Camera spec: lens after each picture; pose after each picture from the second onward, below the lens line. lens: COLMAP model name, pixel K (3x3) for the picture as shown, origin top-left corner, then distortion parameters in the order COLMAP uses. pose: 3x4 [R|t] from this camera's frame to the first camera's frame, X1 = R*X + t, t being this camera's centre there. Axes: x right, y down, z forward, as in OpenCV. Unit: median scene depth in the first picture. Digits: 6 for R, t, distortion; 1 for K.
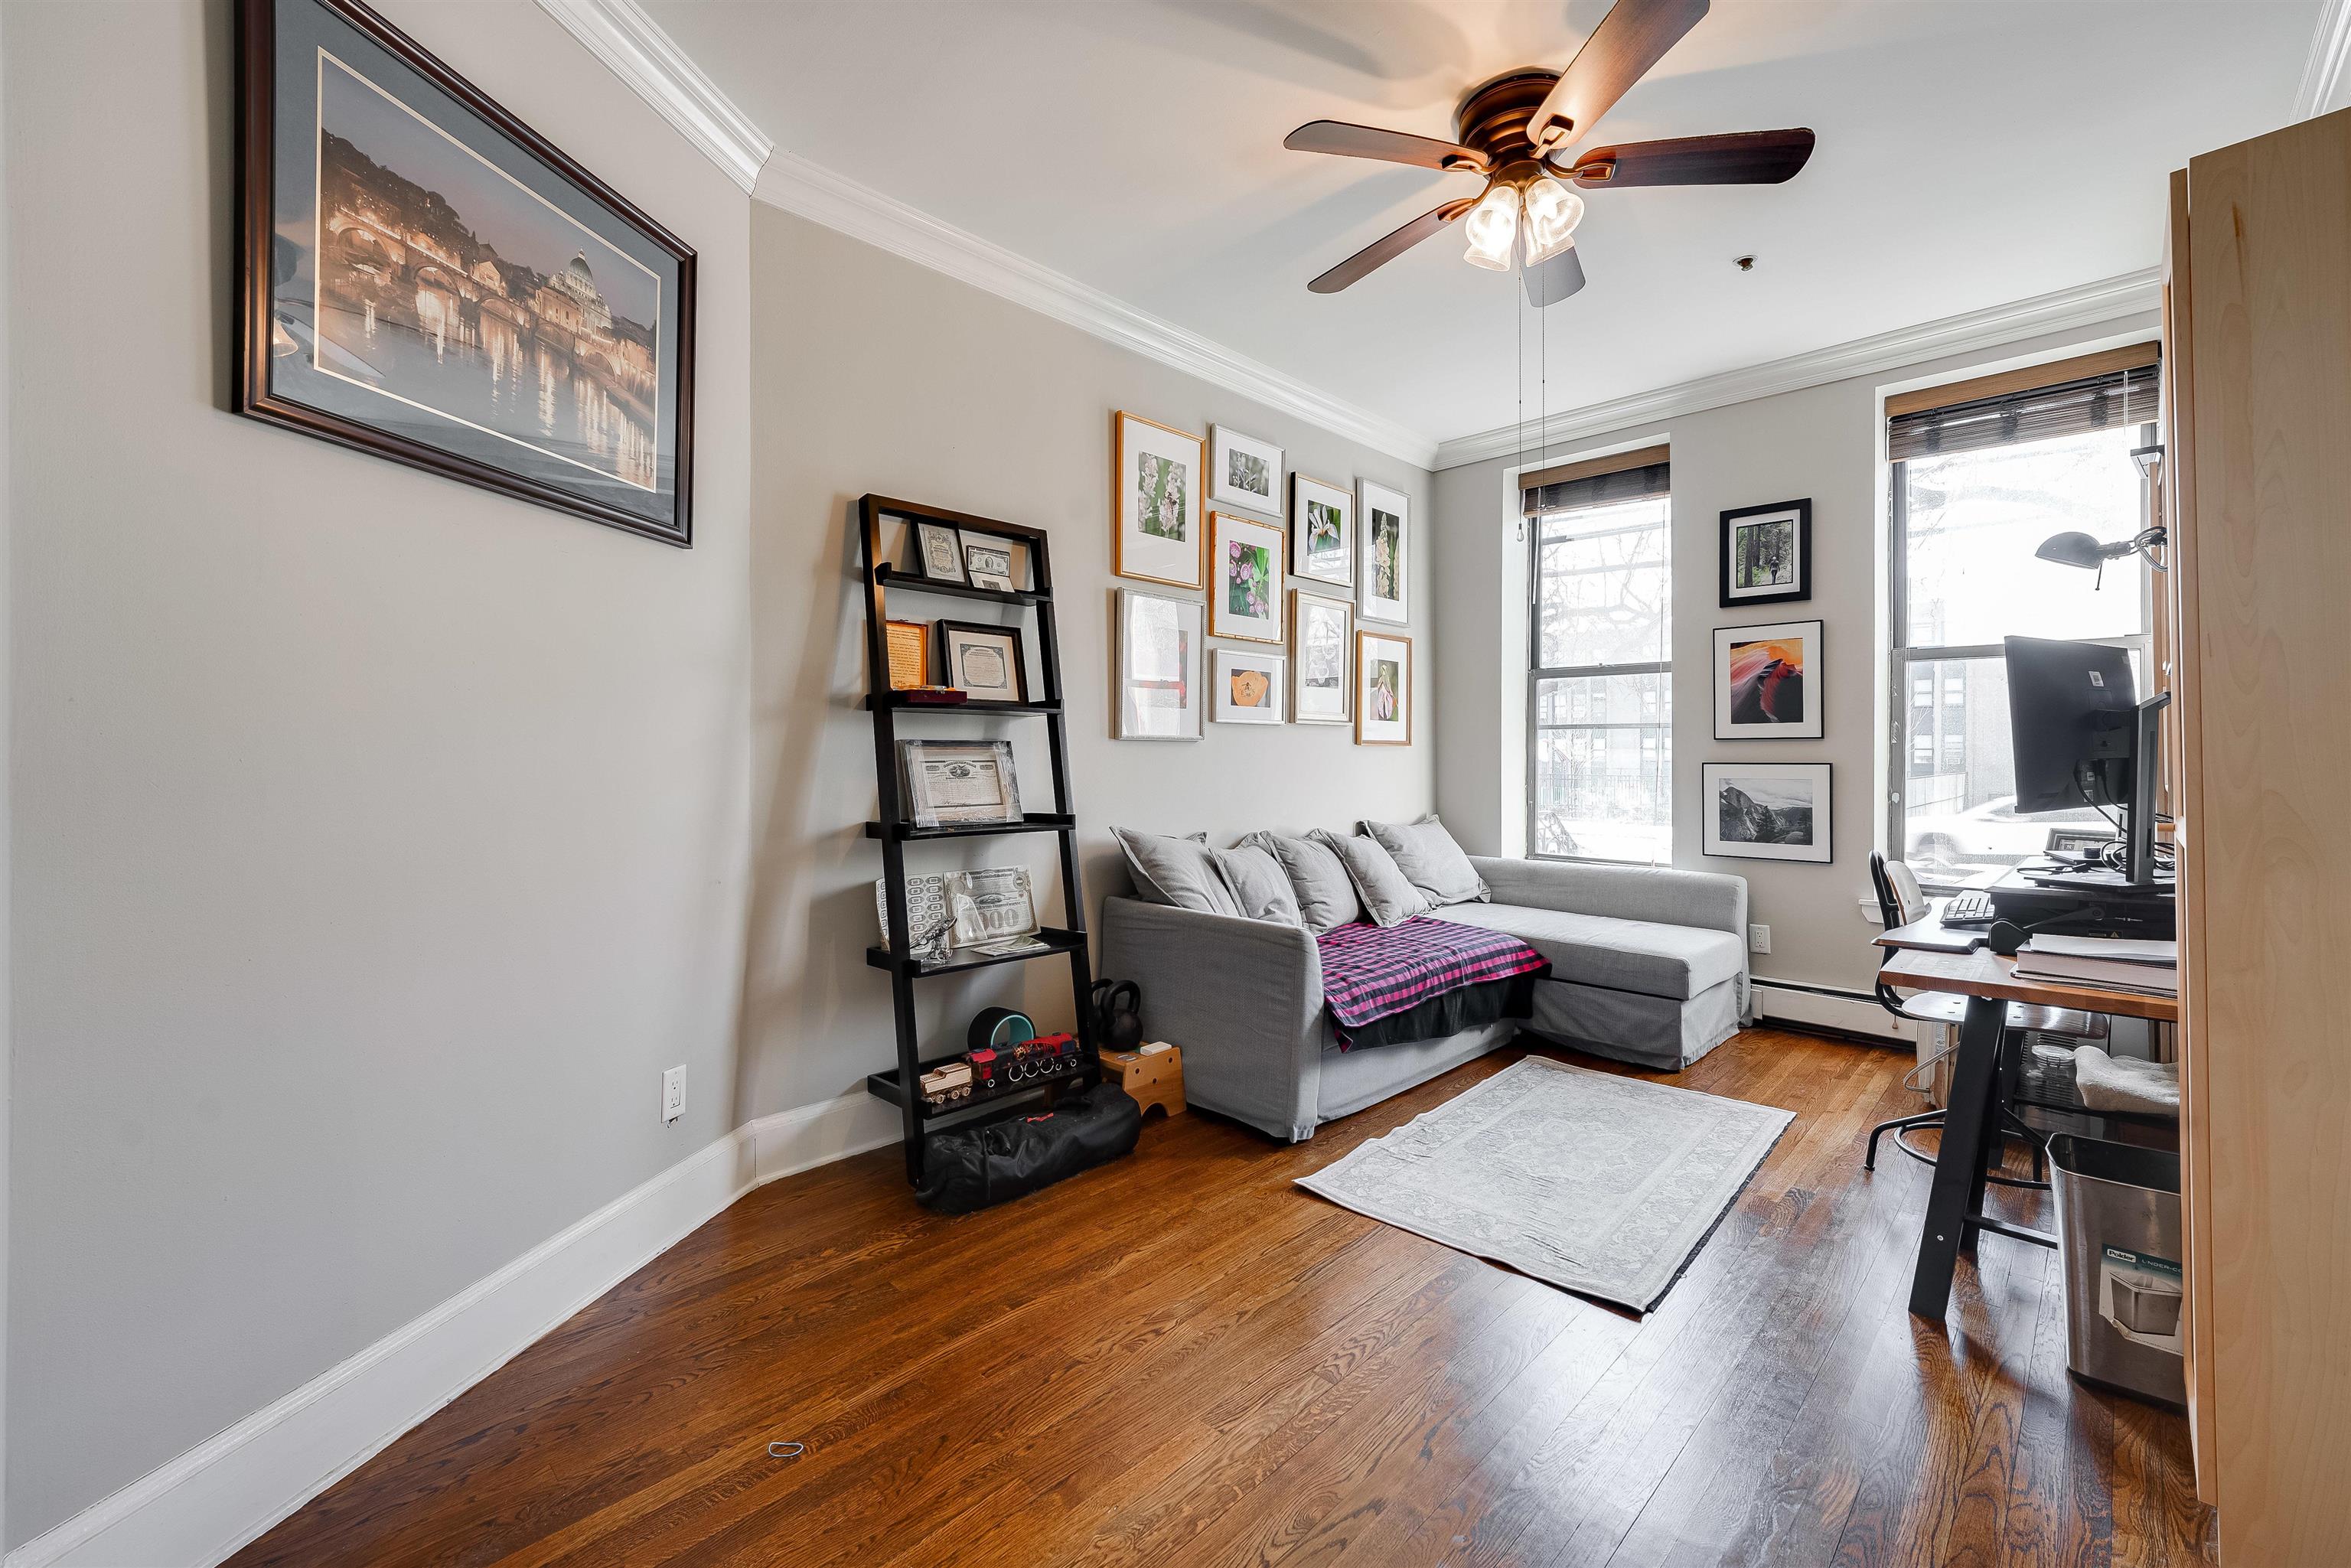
lens RADIAL K [[977.2, 0, 1169.0], [0, 977.2, 747.2], [0, 0, 1]] dist [-0.000717, 0.001397]
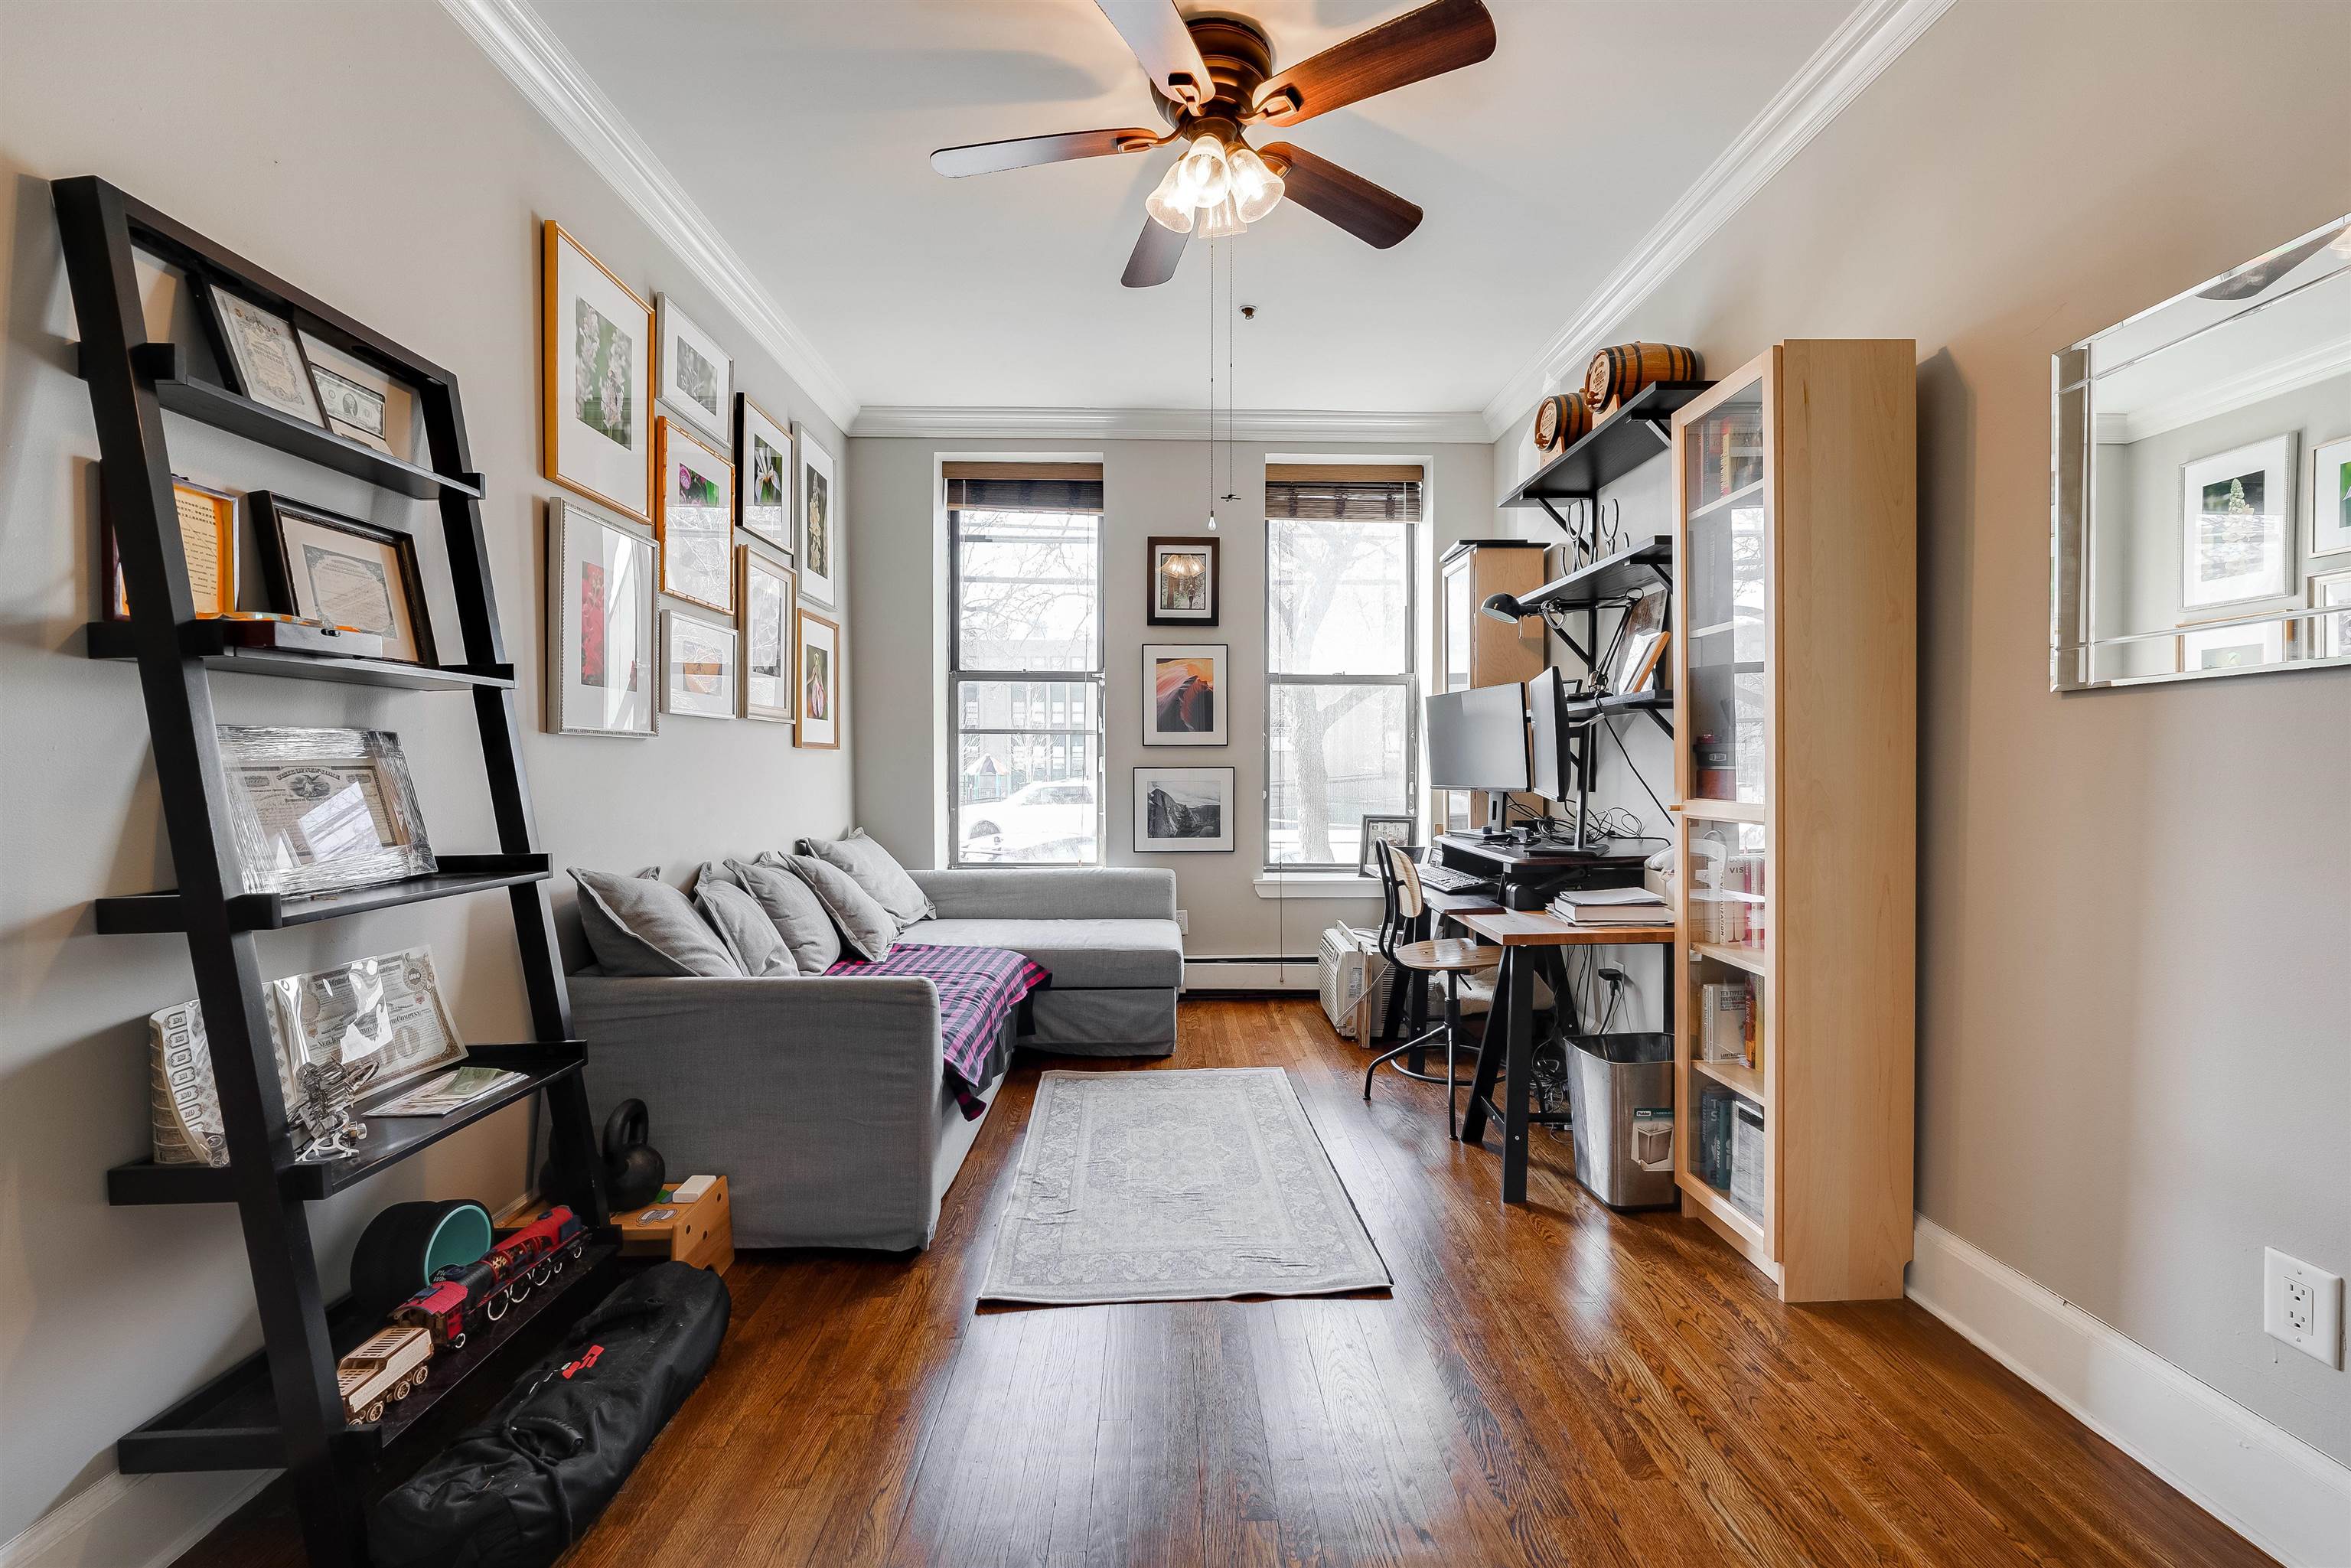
lens RADIAL K [[977.2, 0, 1193.6], [0, 977.2, 779.9], [0, 0, 1]] dist [-0.000717, 0.001397]
pose [[0.686985, -0.013287, 0.726550, -0.239099], [-0.005150, 0.999719, 0.023153, 0.005698], [-0.726653, -0.019647, 0.686724, 0.254818]]
